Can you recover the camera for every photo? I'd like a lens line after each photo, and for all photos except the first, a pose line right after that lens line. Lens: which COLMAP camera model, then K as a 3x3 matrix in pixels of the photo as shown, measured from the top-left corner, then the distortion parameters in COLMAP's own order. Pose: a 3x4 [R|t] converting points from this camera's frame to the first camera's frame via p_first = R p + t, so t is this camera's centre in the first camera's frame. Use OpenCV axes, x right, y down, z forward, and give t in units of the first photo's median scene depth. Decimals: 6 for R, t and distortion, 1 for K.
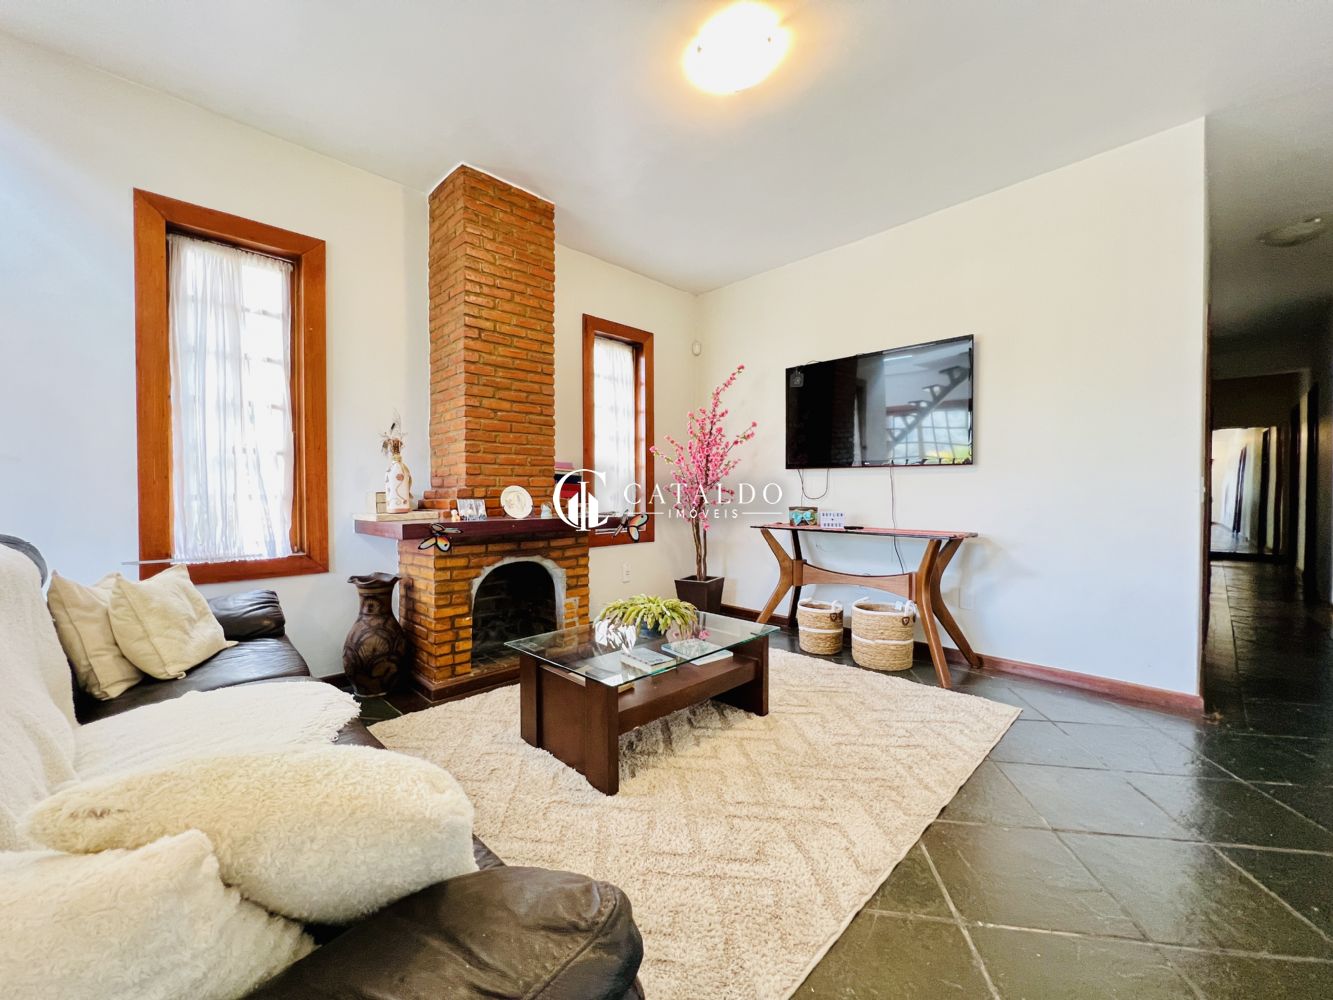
lens RADIAL K [[533.3, 0, 665.8], [0, 533.3, 499.9], [0, 0, 1]] dist [0.001020, 0.000246]
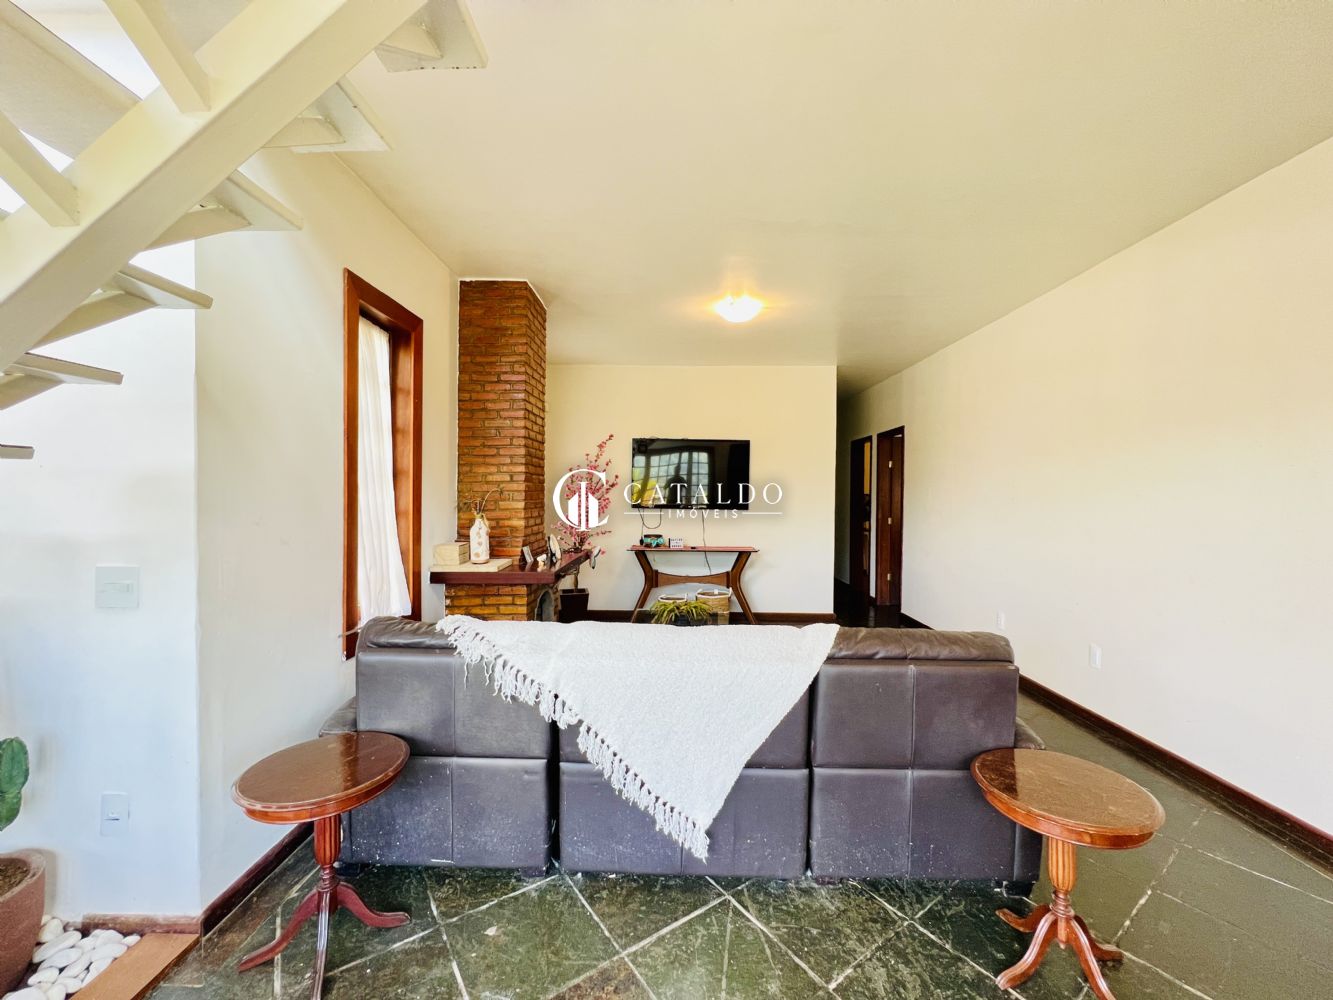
lens RADIAL K [[533.3, 0, 665.8], [0, 533.3, 499.9], [0, 0, 1]] dist [0.001020, 0.000246]
pose [[0.713489, -0.000985, 0.700666, -0.867741], [0.004799, 0.999982, -0.003480, -0.090541], [-0.700650, 0.005845, 0.713481, -0.107302]]
